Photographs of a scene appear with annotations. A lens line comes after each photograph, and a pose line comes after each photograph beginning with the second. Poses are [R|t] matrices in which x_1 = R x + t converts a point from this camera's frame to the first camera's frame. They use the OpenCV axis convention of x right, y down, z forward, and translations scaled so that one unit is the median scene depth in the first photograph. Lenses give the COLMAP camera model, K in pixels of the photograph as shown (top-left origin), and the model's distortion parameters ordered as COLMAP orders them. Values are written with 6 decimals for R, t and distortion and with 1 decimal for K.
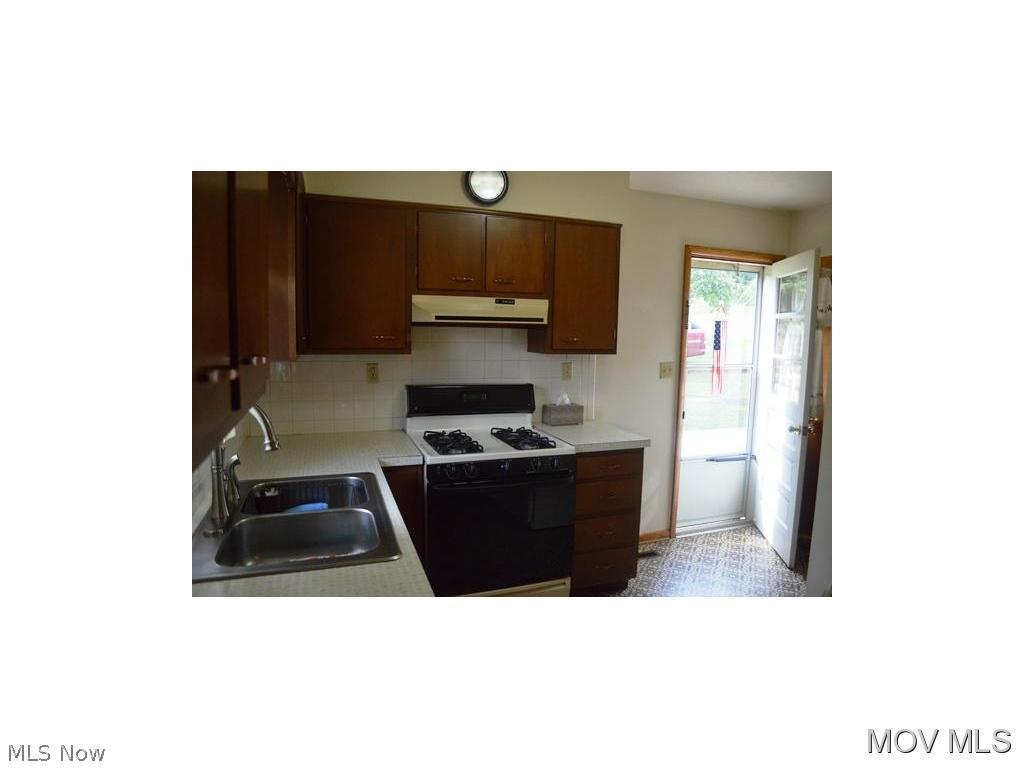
lens RADIAL K [[510.9, 0, 512.0], [0, 510.9, 384.0], [0, 0, 1]] dist [-0.069591, 0.000002]
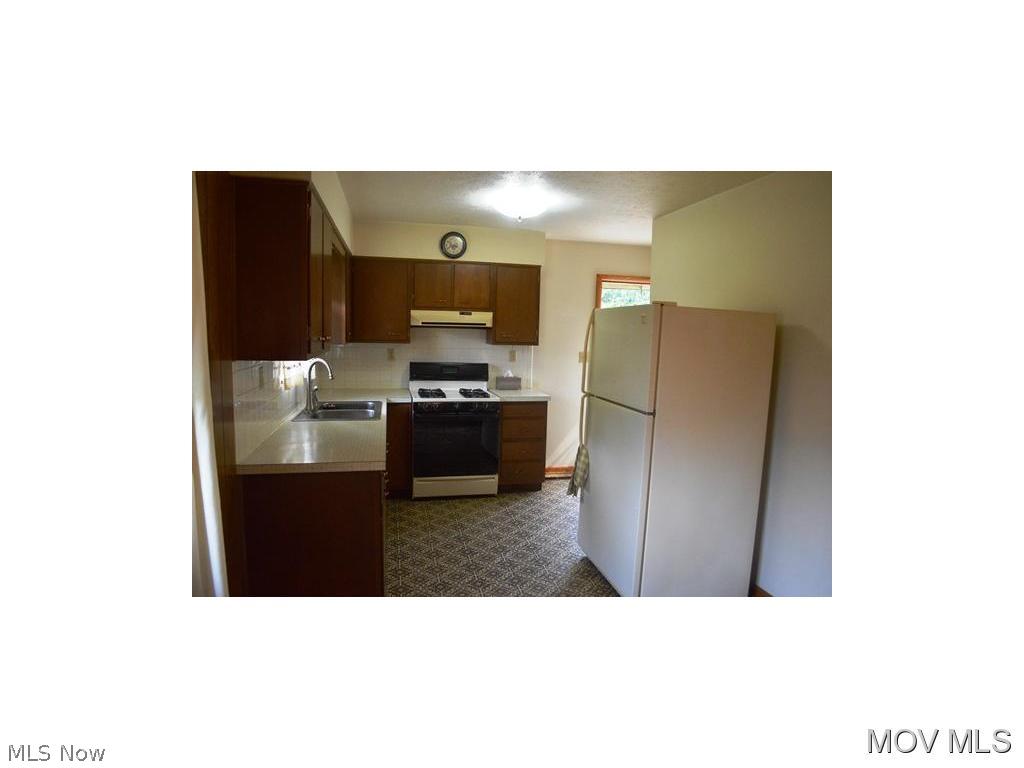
lens RADIAL K [[510.9, 0, 512.0], [0, 510.9, 384.0], [0, 0, 1]] dist [-0.069591, 0.000002]
pose [[0.993256, 0.016697, -0.114730, 0.333105], [-0.016984, 0.999855, -0.001526, 0.072847], [0.114687, 0.003464, 0.993396, -0.664750]]
